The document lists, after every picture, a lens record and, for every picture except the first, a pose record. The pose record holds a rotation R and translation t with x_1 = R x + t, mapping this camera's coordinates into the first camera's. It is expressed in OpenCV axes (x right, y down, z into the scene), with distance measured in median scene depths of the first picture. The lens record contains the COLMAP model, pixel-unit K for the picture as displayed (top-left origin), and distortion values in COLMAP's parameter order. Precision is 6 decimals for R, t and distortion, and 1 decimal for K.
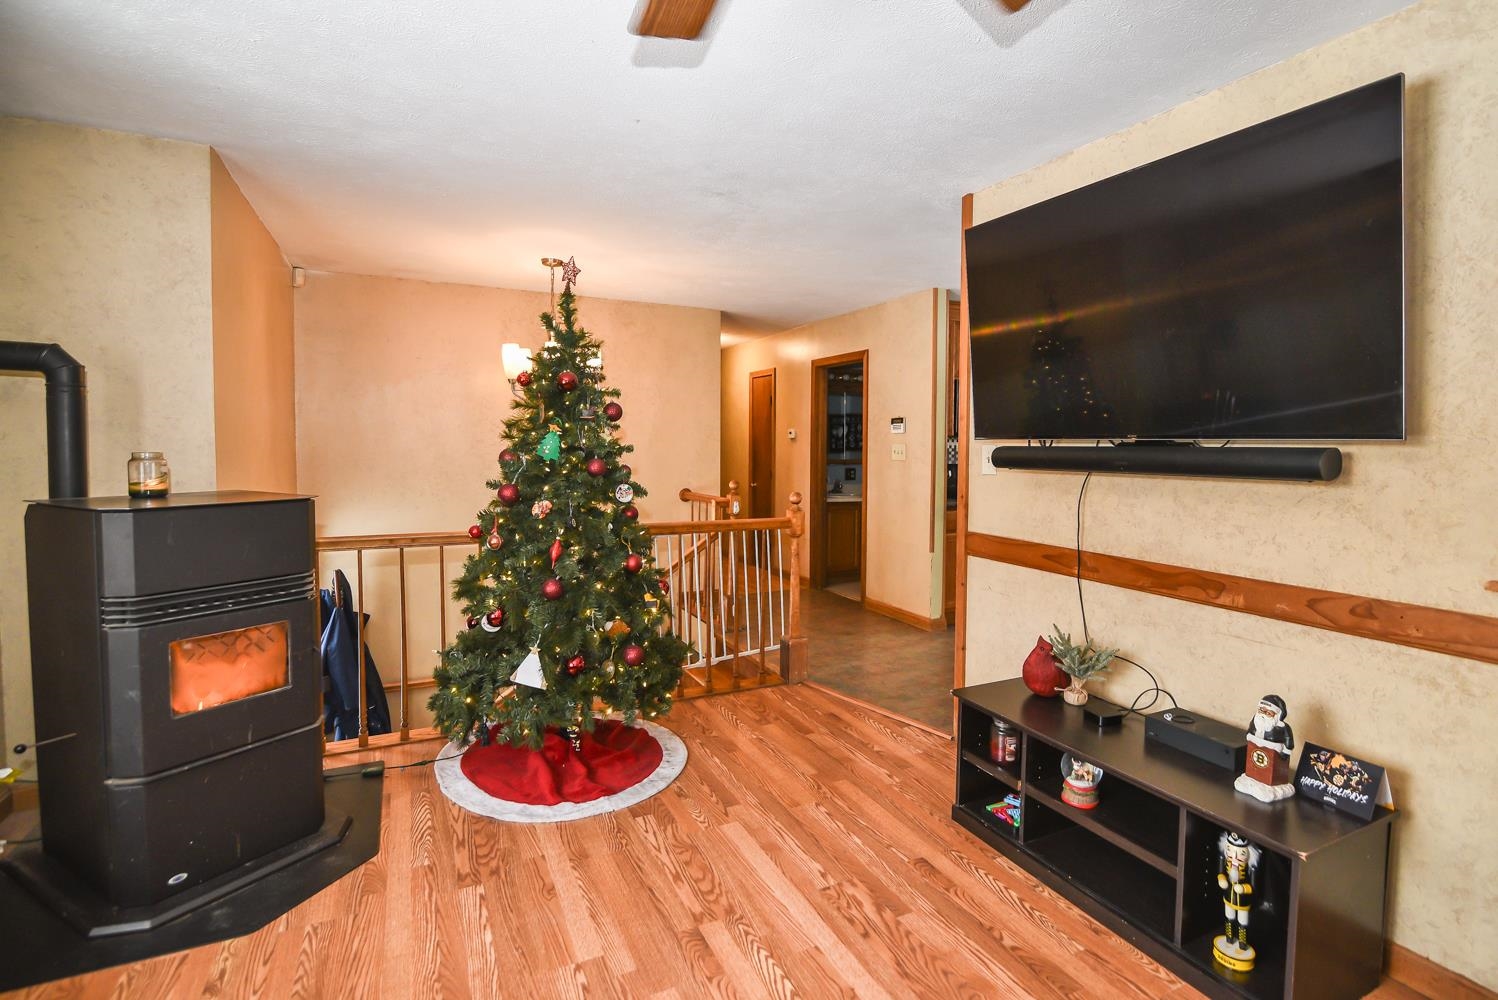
lens RADIAL K [[723.4, 0, 773.4], [0, 723.4, 472.8], [0, 0, 1]] dist [-0.010259, 0.000444]
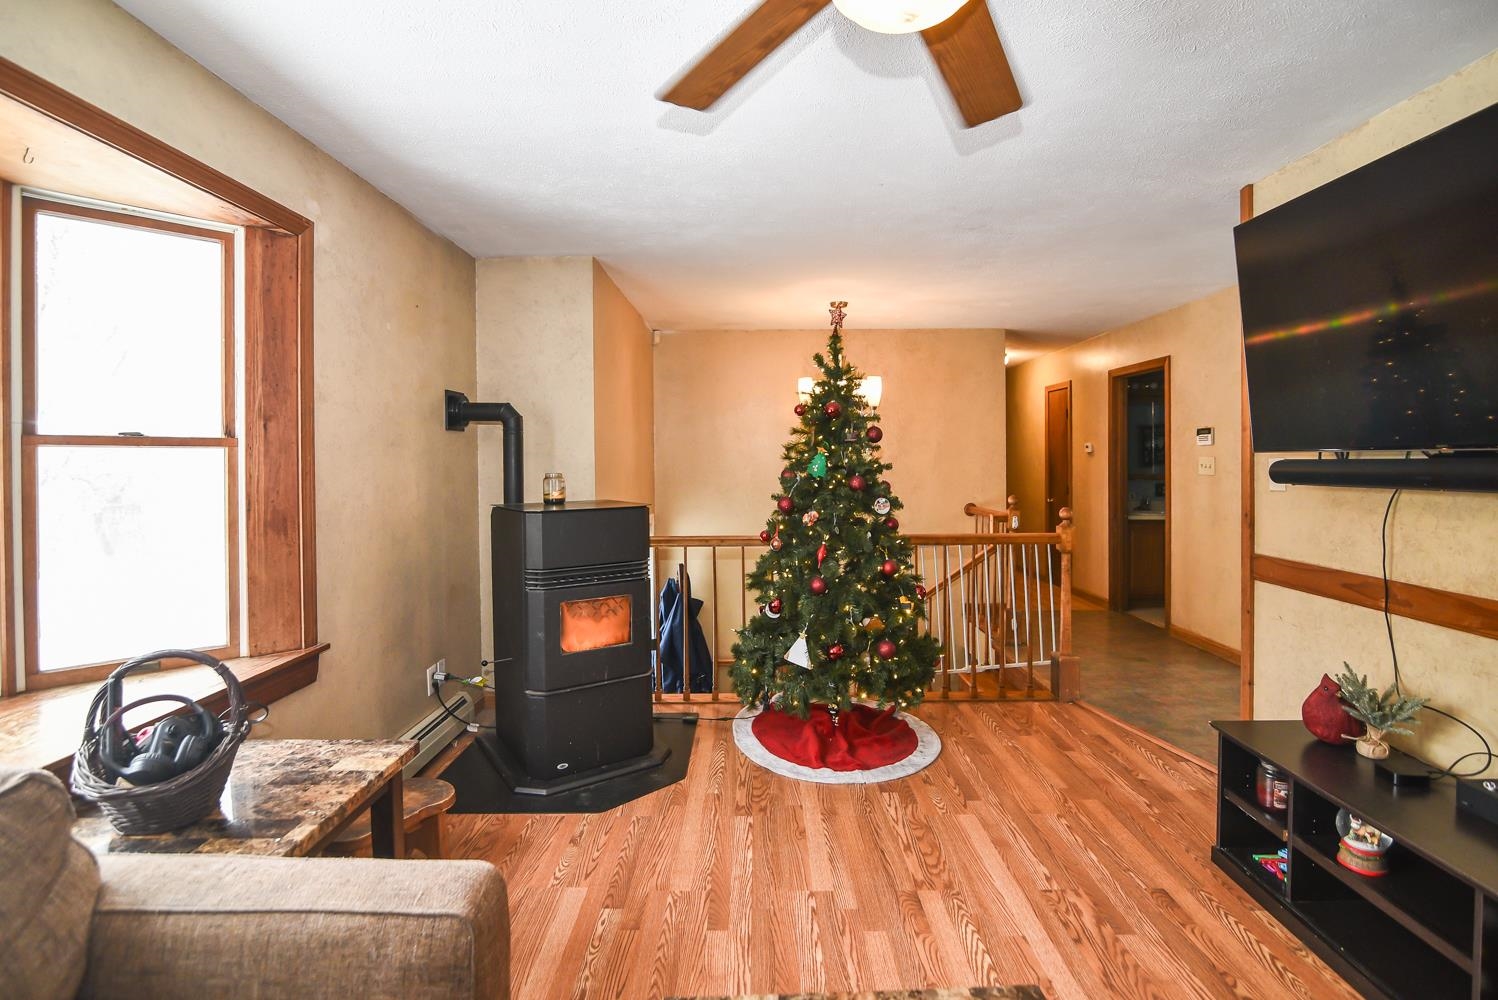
lens RADIAL K [[704.2, 0, 754.2], [0, 704.2, 468.2], [0, 0, 1]] dist [-0.001429, -0.000260]
pose [[0.889737, -0.010029, -0.456363, 0.138303], [-0.002636, 0.999629, -0.027107, -0.000487], [0.456466, 0.025321, 0.889381, -0.087303]]
